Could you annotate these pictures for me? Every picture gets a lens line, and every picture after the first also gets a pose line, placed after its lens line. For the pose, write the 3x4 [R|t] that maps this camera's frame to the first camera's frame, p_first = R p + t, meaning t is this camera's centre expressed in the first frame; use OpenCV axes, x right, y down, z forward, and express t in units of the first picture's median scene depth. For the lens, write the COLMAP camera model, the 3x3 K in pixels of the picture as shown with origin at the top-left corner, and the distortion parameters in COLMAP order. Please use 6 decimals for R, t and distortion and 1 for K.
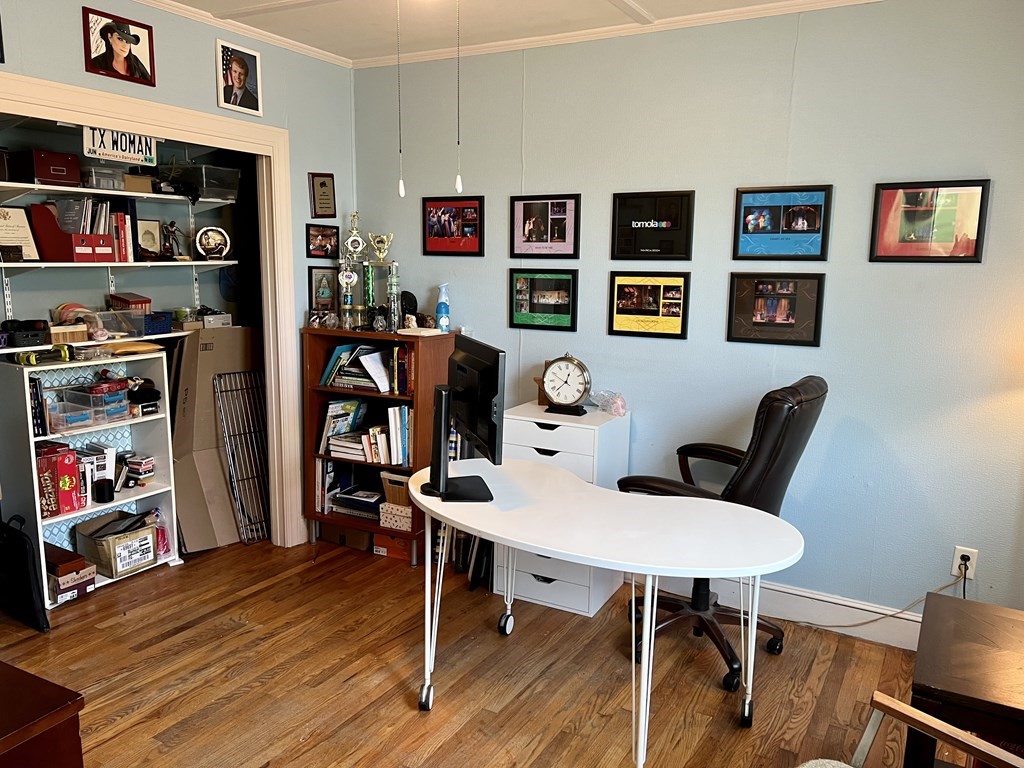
lens RADIAL K [[776.9, 0, 522.9], [0, 776.9, 385.8], [0, 0, 1]] dist [0.071129, -0.031160]
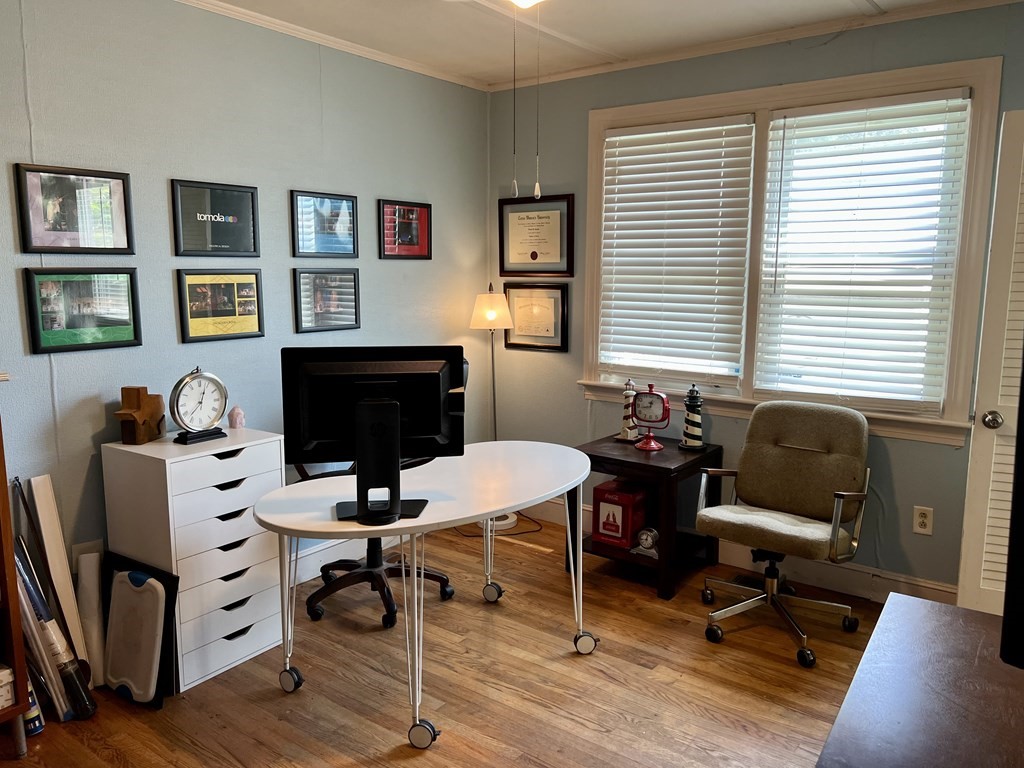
lens RADIAL K [[776.9, 0, 522.7], [0, 776.9, 380.0], [0, 0, 1]] dist [0.071129, -0.031160]
pose [[0.115744, -0.163832, 0.979675, -0.731946], [0.153666, 0.977382, 0.145294, -0.098572], [-0.981321, 0.133726, 0.138302, 0.539144]]
